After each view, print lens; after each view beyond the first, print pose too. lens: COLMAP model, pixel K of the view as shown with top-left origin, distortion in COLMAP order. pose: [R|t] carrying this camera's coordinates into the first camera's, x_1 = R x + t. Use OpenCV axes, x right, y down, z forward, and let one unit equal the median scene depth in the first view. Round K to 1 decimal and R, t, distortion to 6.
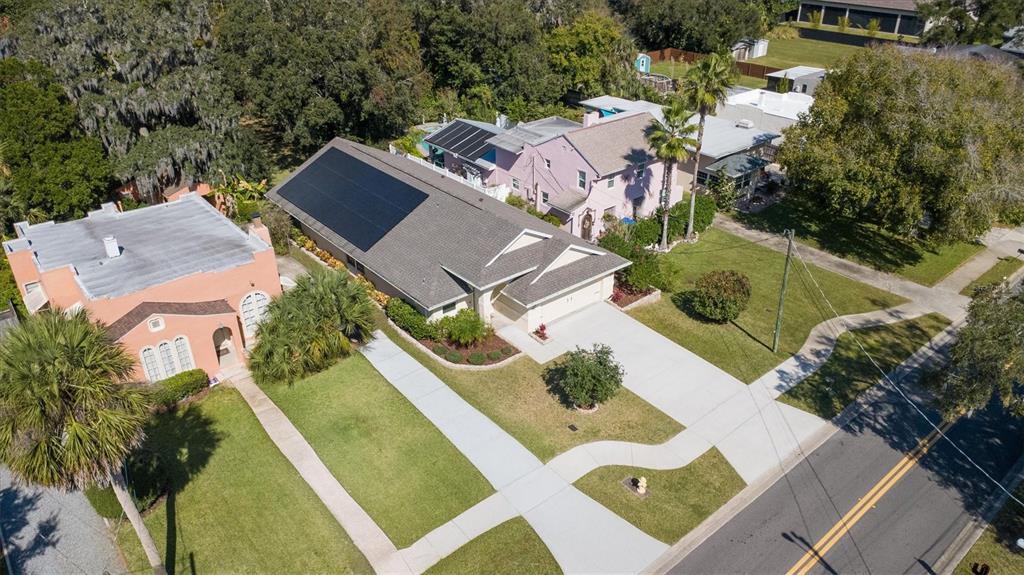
lens RADIAL K [[718.6, 0, 511.0], [0, 718.6, 290.6], [0, 0, 1]] dist [0.003483, 0.001142]
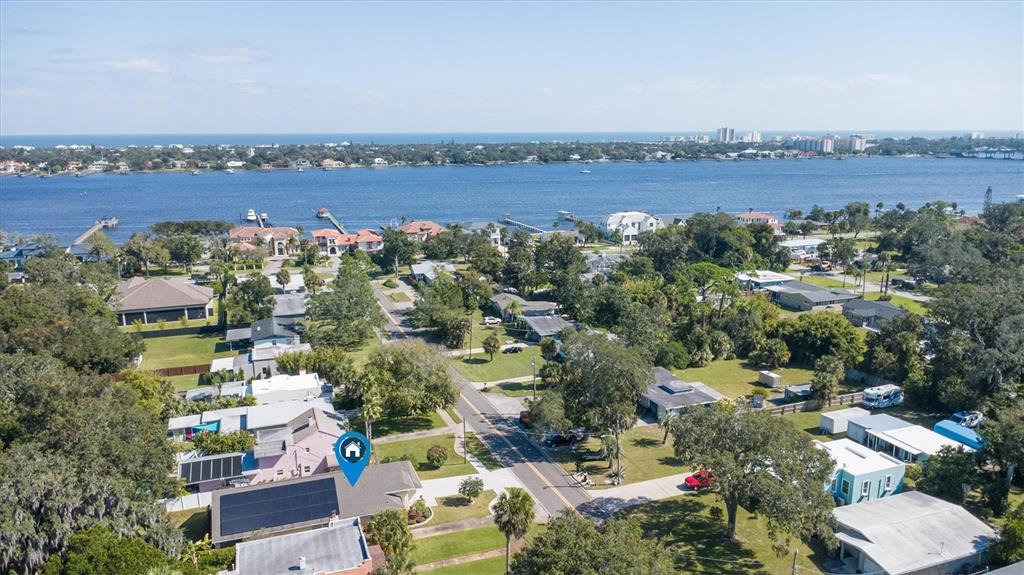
lens RADIAL K [[718.6, 0, 511.2], [0, 718.6, 288.4], [0, 0, 1]] dist [0.003483, 0.001142]
pose [[0.334129, -0.196567, 0.921802, -1.714260], [0.461374, 0.886936, 0.021896, -0.422663], [-0.821883, 0.417979, 0.387042, -0.391126]]
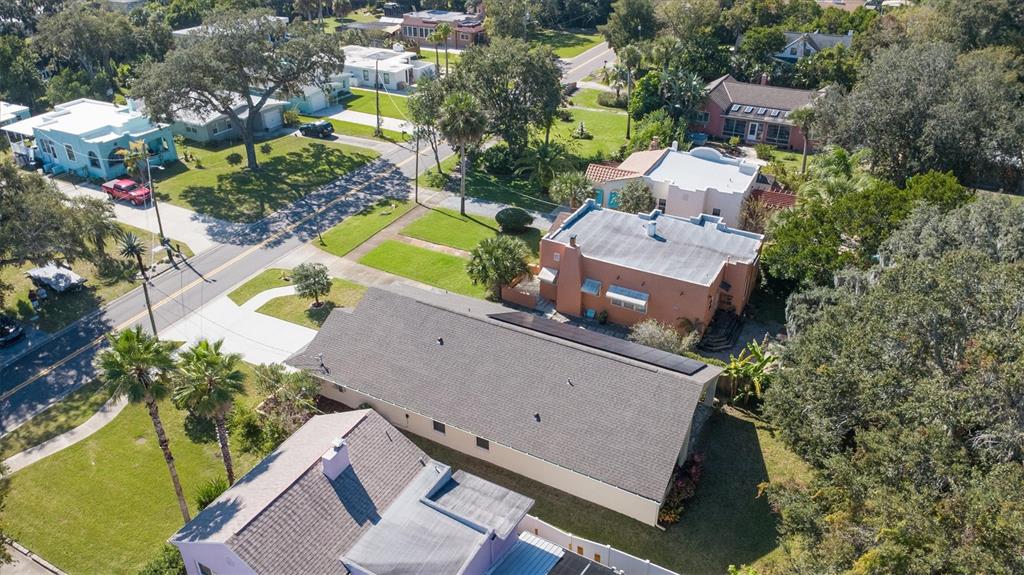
lens RADIAL K [[718.6, 0, 511.9], [0, 718.6, 286.7], [0, 0, 1]] dist [0.003483, 0.001142]
pose [[-0.926583, 0.191151, -0.323890, 0.164705], [-0.181122, 0.527951, 0.829736, -1.016651], [0.329603, 0.827484, -0.454569, 1.465230]]
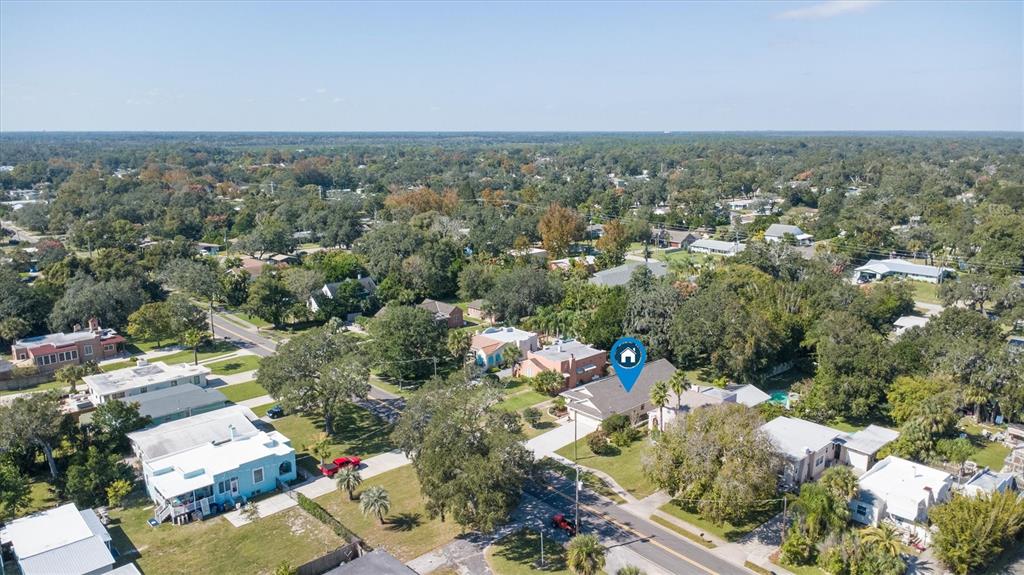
lens RADIAL K [[718.6, 0, 511.1], [0, 718.6, 287.4], [0, 0, 1]] dist [0.003483, 0.001142]
pose [[0.055130, 0.213570, -0.975371, 2.549291], [-0.490556, 0.856624, 0.159842, -0.696312], [0.869664, 0.469662, 0.151994, 0.078401]]
